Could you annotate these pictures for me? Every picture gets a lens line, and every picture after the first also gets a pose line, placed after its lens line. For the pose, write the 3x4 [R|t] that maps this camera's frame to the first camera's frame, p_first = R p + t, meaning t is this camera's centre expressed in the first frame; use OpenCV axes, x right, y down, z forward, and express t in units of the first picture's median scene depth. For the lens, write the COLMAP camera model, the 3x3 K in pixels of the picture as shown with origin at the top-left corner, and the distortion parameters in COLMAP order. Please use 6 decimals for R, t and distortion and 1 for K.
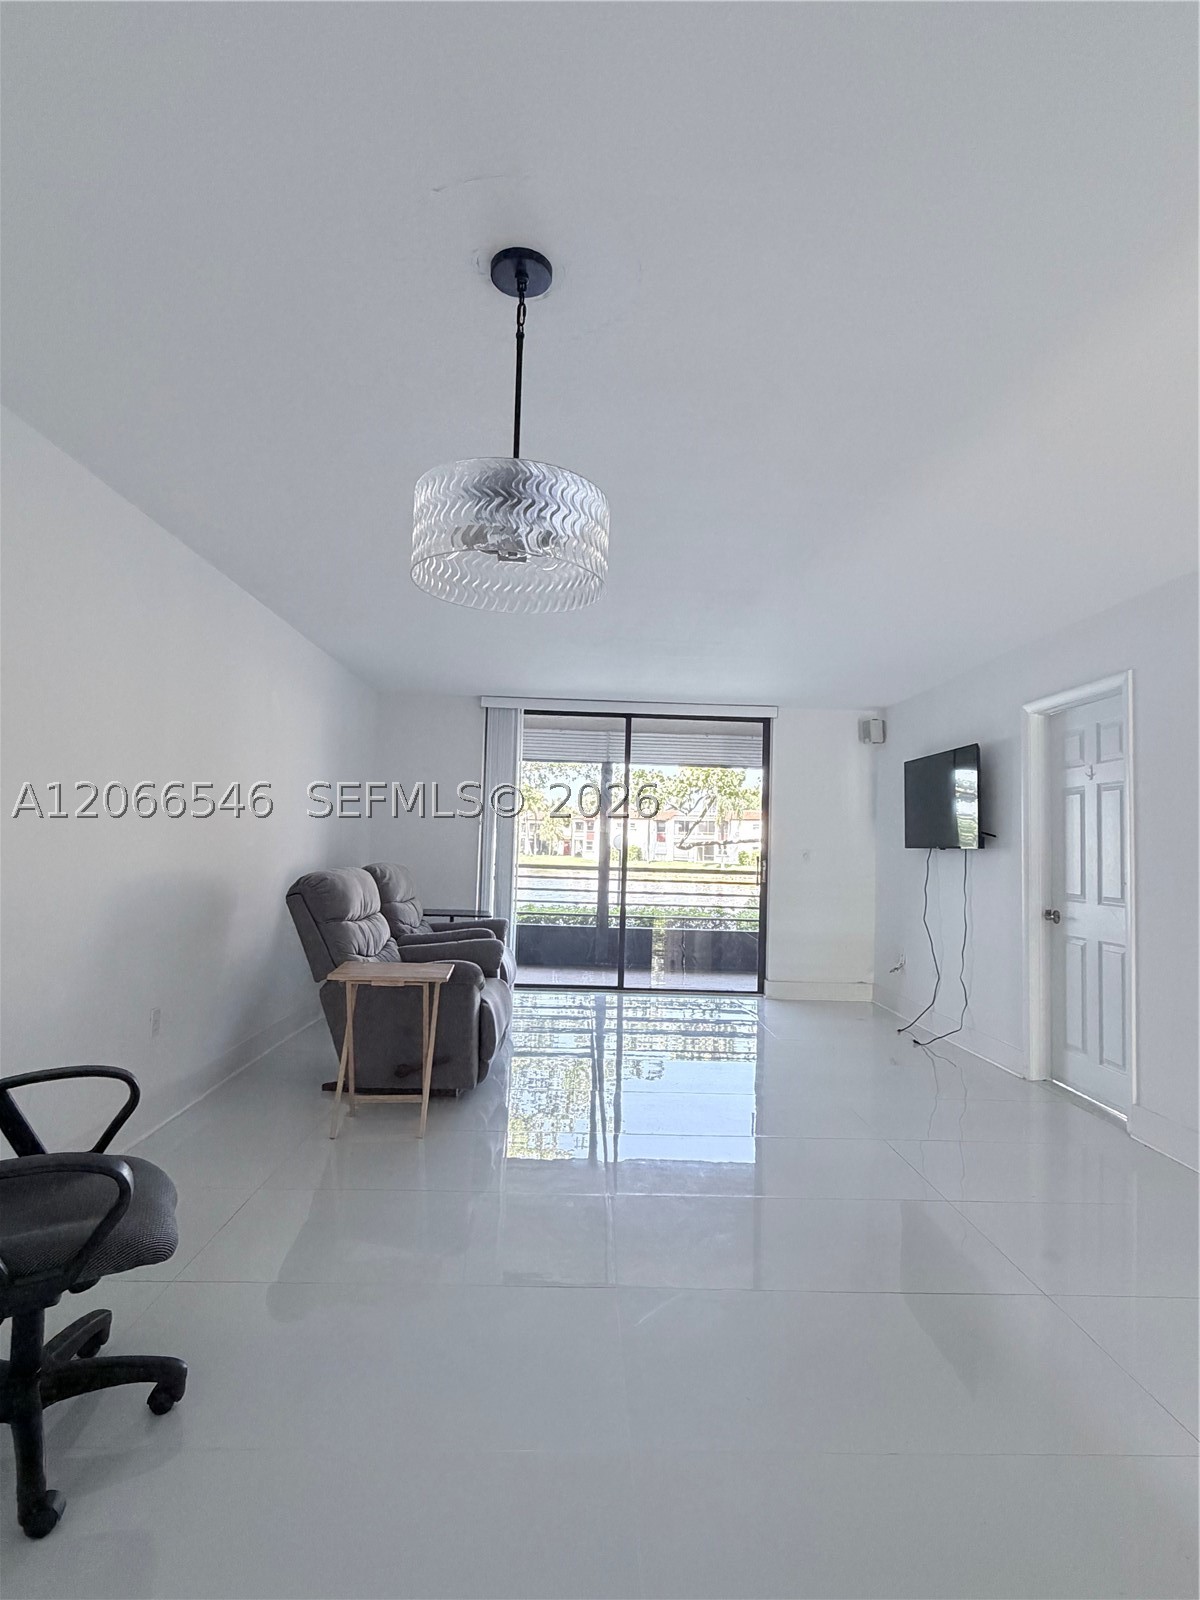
lens RADIAL K [[806.4, 0, 601.2], [0, 806.4, 820.4], [0, 0, 1]] dist [-0.001923, 0.000038]
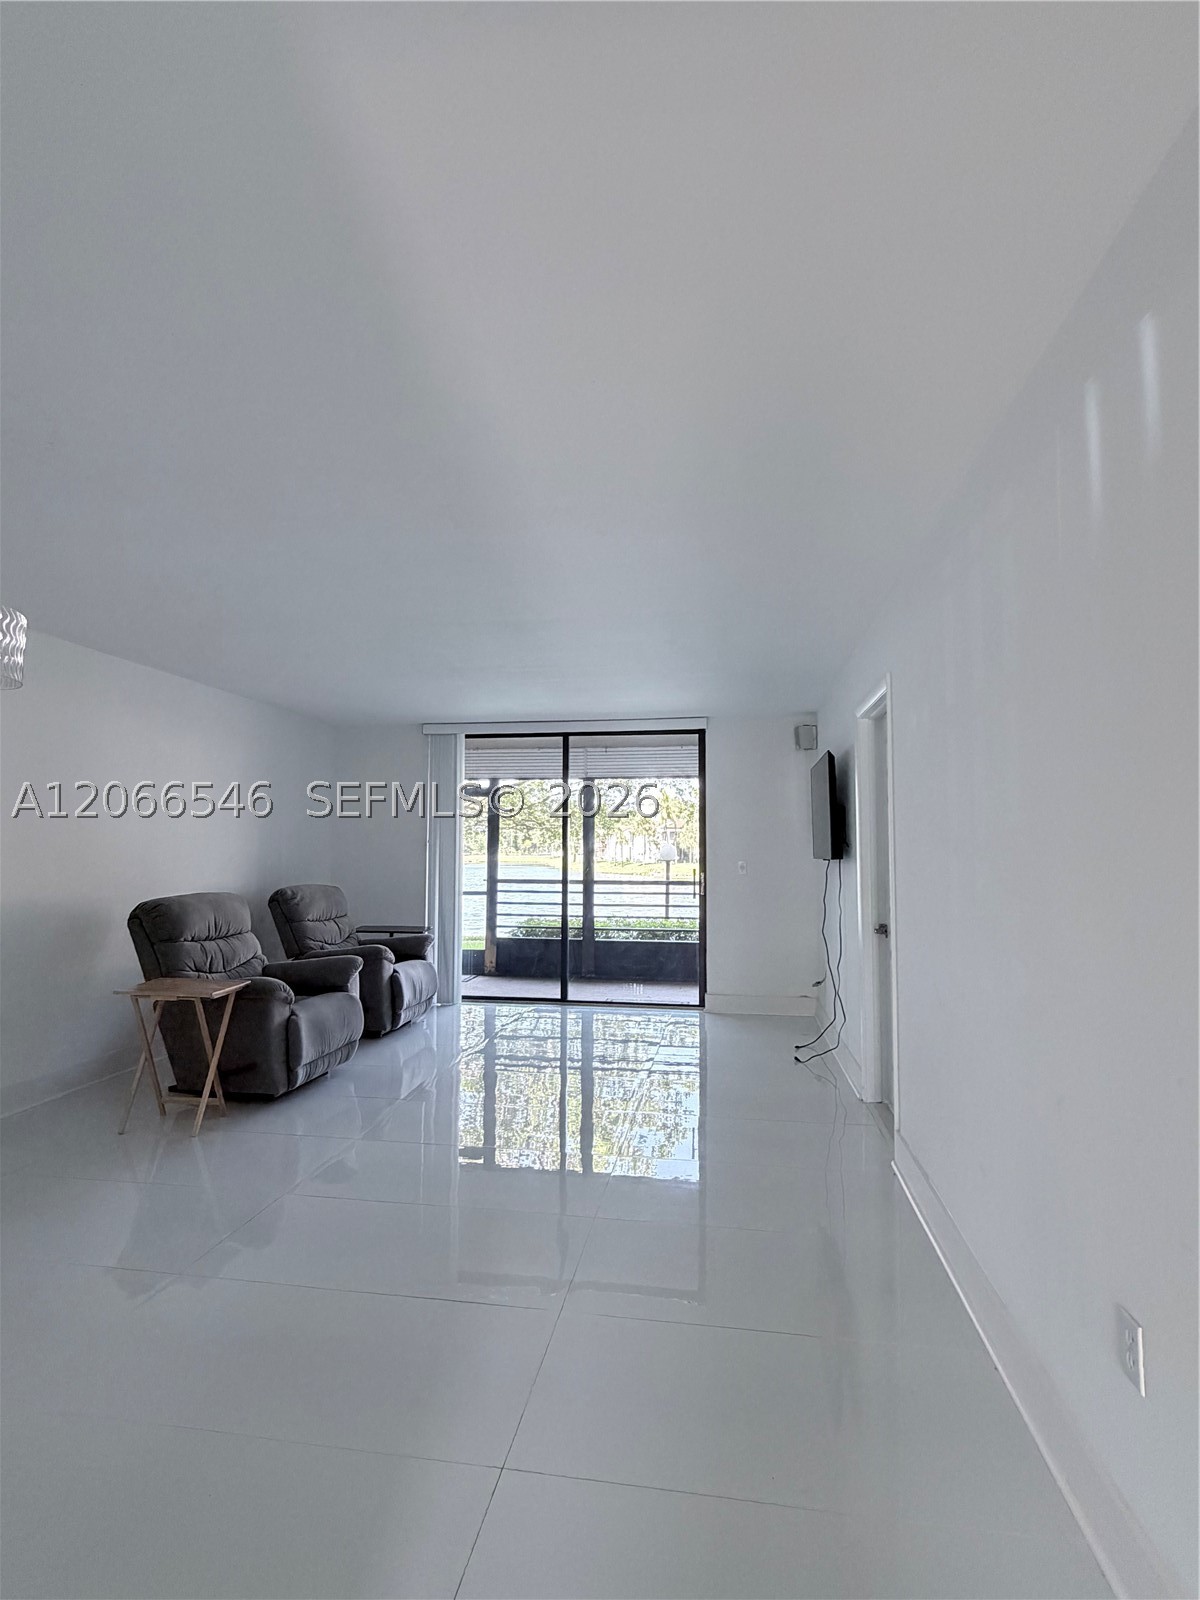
lens RADIAL K [[812.1, 0, 600.0], [0, 812.1, 800.0], [0, 0, 1]] dist [0.031858, -0.000140]
pose [[0.983096, -0.039720, -0.178731, 0.261066], [0.033609, 0.998747, -0.037092, -0.005833], [0.179981, 0.030458, 0.983199, -0.012575]]
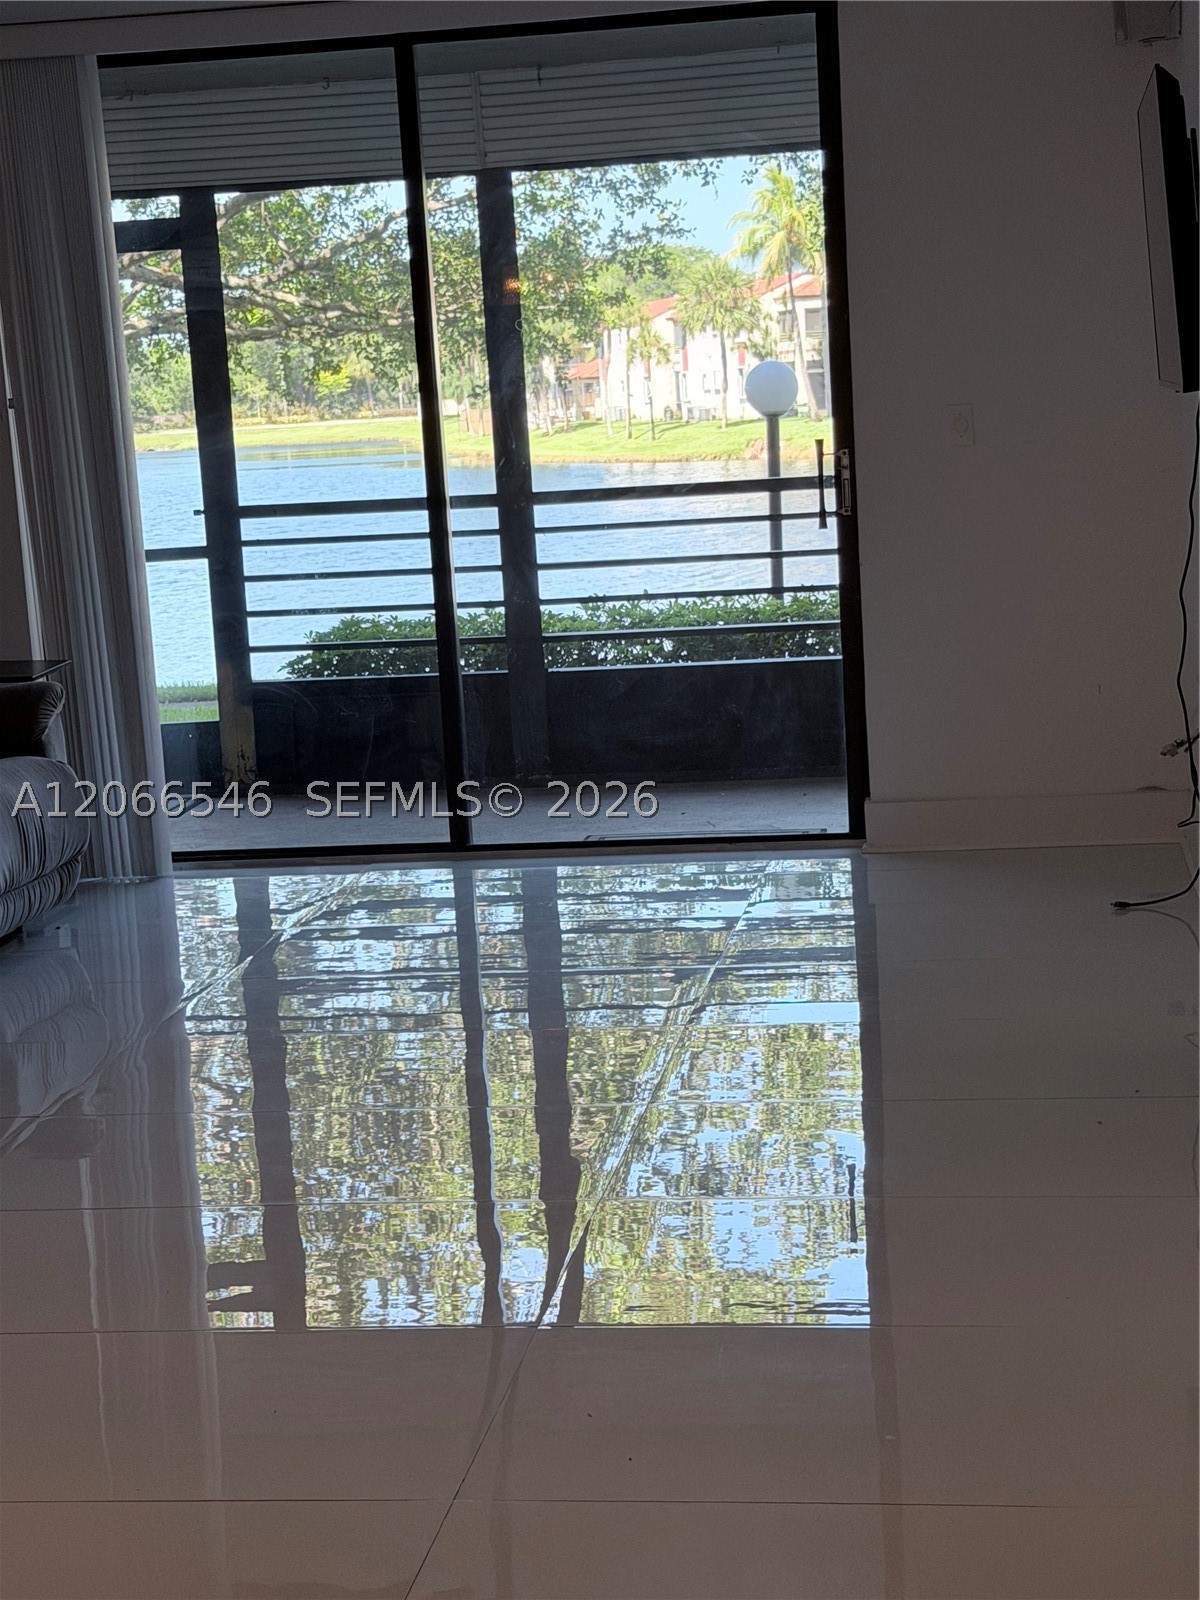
lens RADIAL K [[2622.8, 0, 600.0], [0, 2622.8, 800.0], [0, 0, 1]] dist [0.135946, -0.070077]
pose [[0.980437, -0.063755, -0.186221, 0.296770], [0.097725, 0.978917, 0.179366, -0.011900], [0.170860, -0.194055, 0.965997, -0.092896]]
